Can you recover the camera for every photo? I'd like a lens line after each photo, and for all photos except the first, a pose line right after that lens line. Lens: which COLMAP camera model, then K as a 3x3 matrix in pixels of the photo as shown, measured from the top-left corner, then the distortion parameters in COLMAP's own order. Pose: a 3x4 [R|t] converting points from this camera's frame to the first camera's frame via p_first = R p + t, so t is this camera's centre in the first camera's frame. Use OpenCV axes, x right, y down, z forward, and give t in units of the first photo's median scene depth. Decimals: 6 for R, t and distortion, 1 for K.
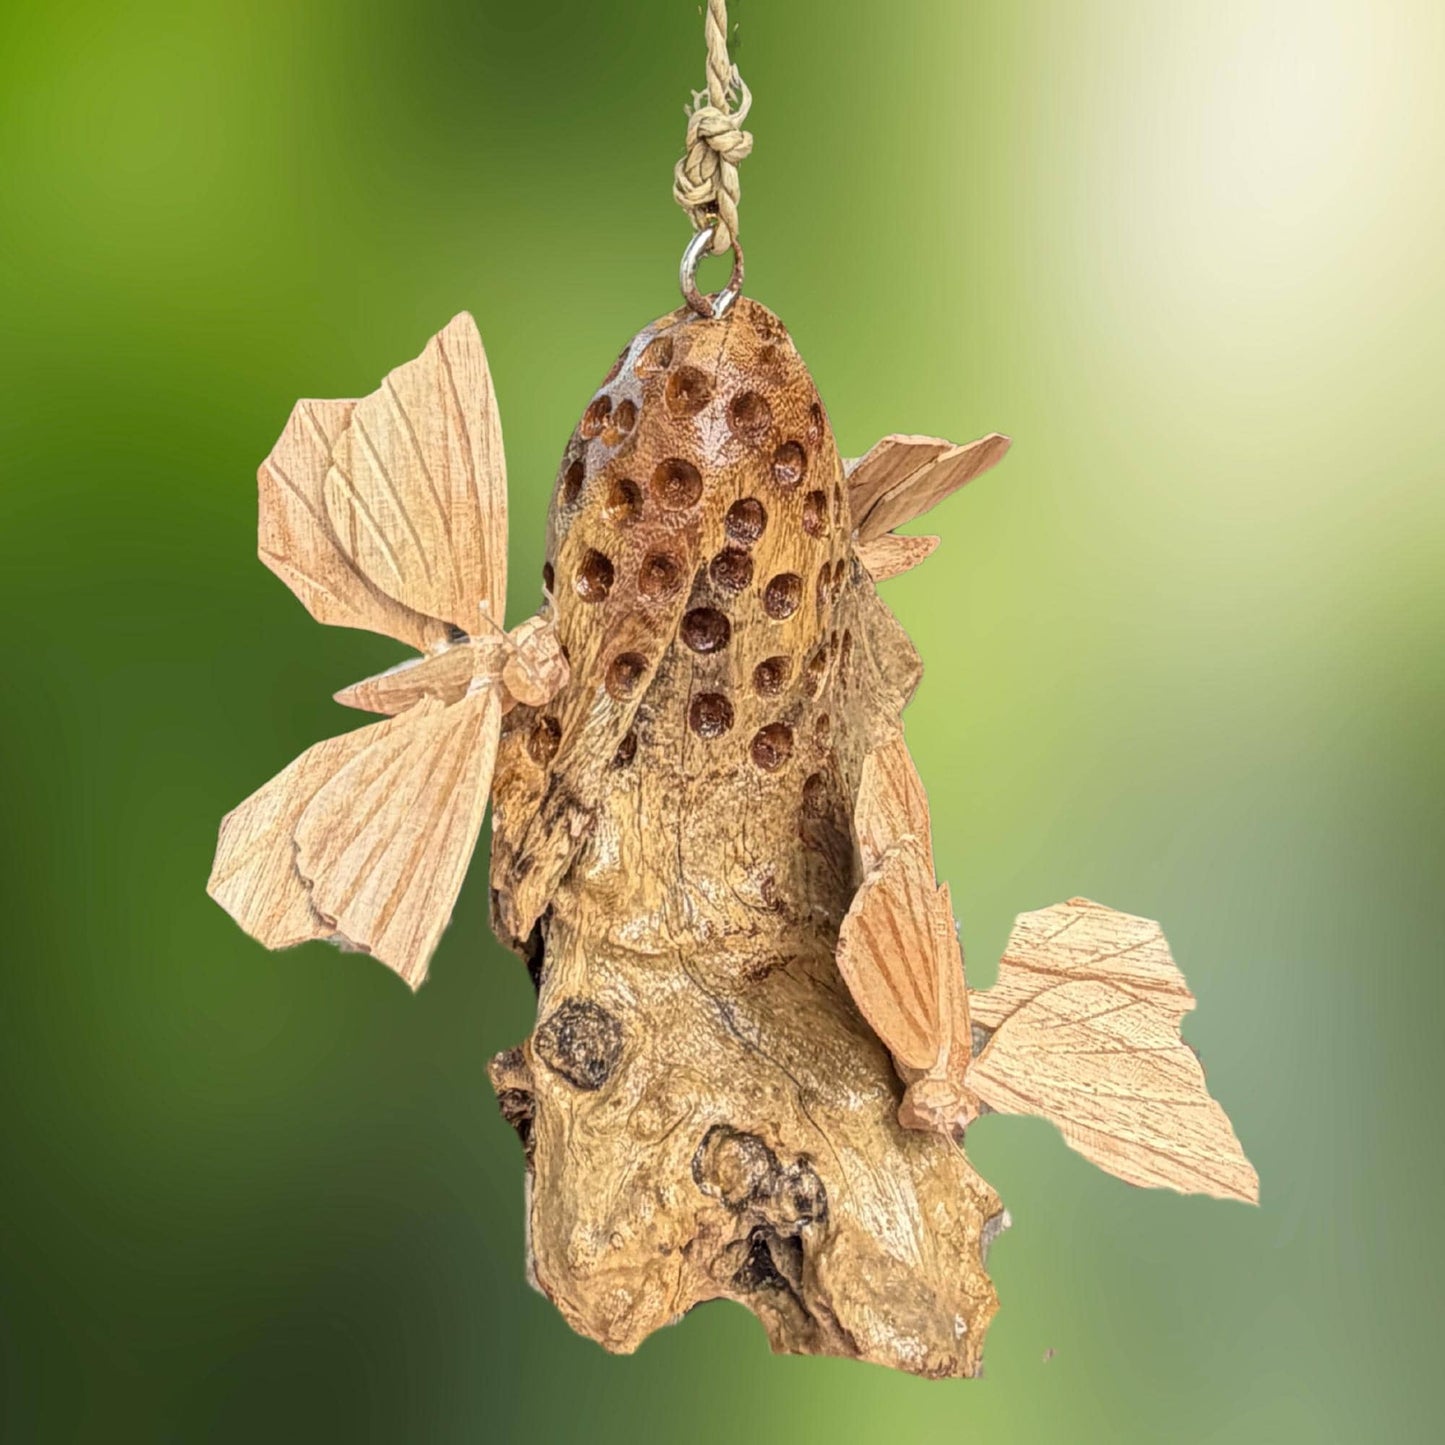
lens RADIAL K [[1864.1, 0, 721.8], [0, 1864.1, 296.1], [0, 0, 1]] dist [0.006596, 0.000000]
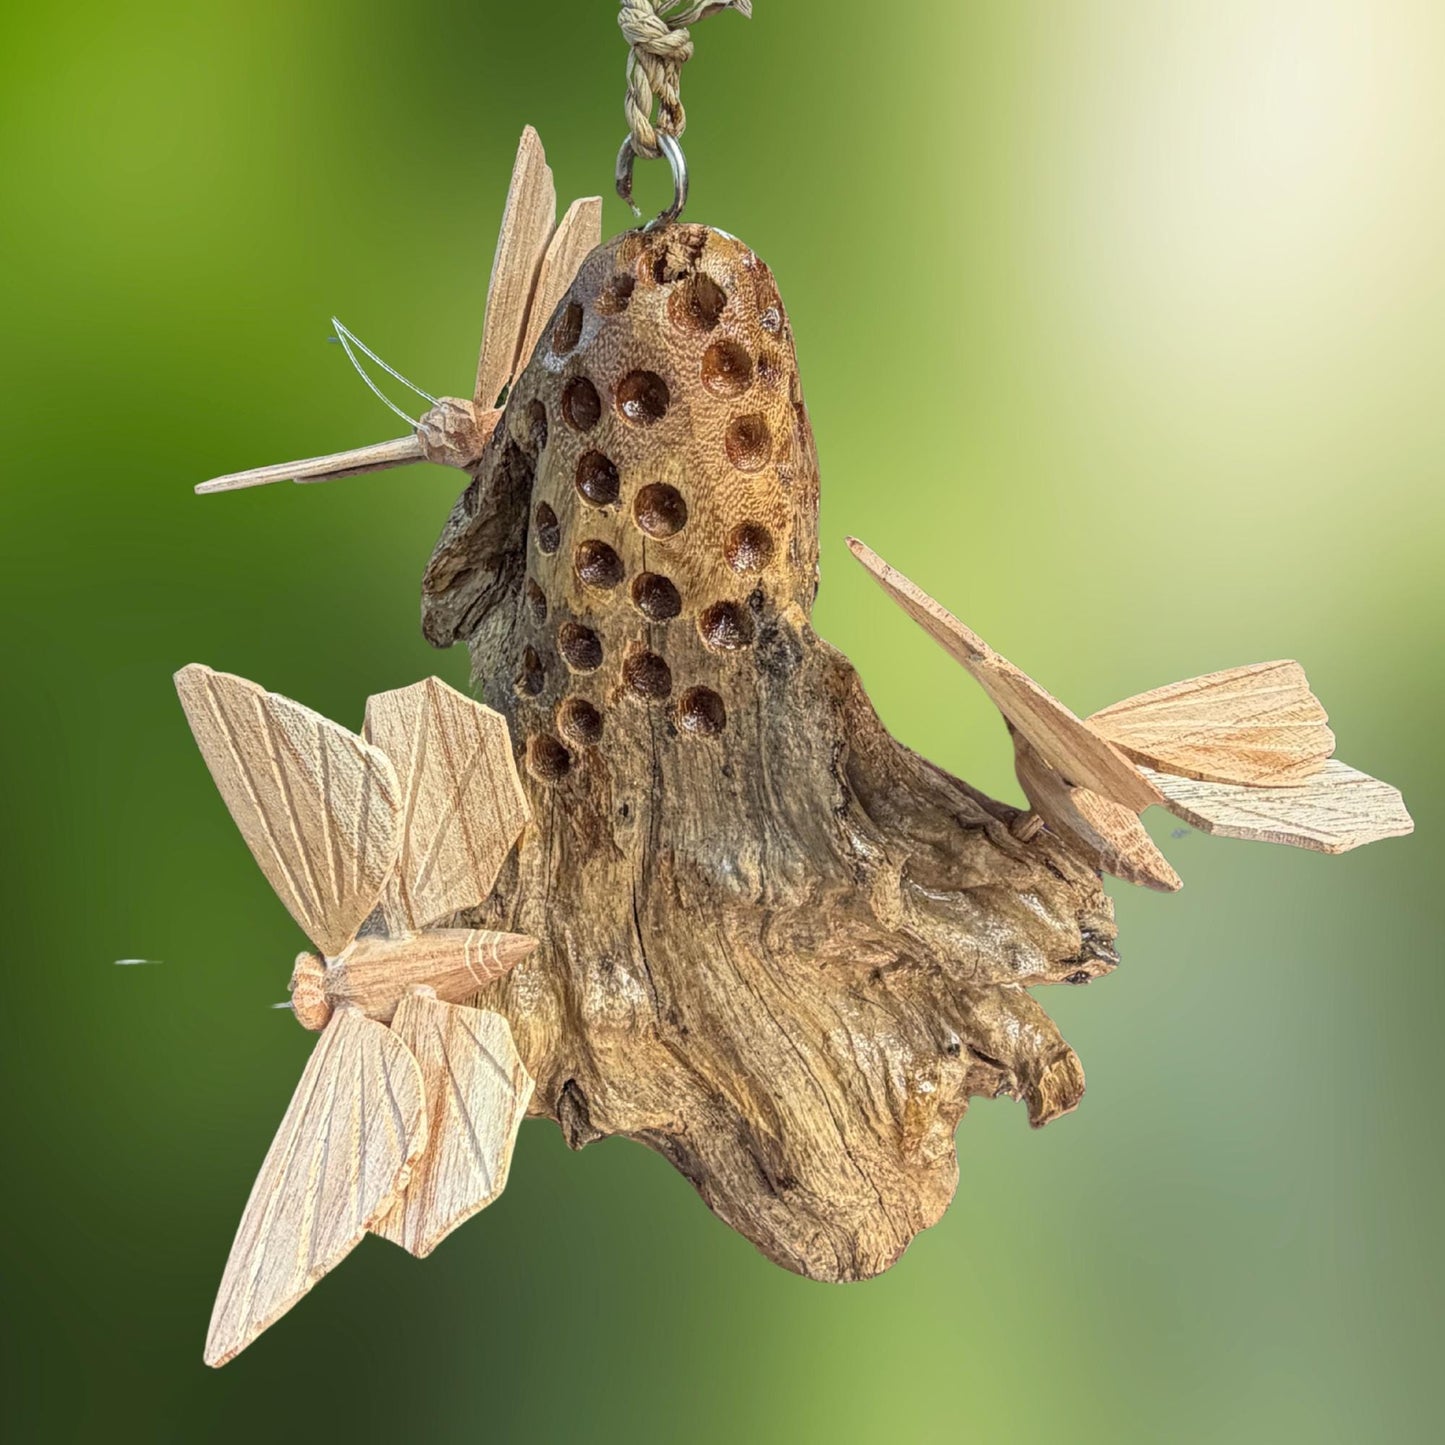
lens RADIAL K [[1498.5, 0, 636.3], [0, 1498.5, 505.6], [0, 0, 1]] dist [0.001292, 0.000000]
pose [[-0.051678, 0.411166, -0.910094, 0.725154], [-0.330078, 0.853063, 0.404143, -0.170924], [0.942538, 0.321288, 0.091632, 0.988973]]
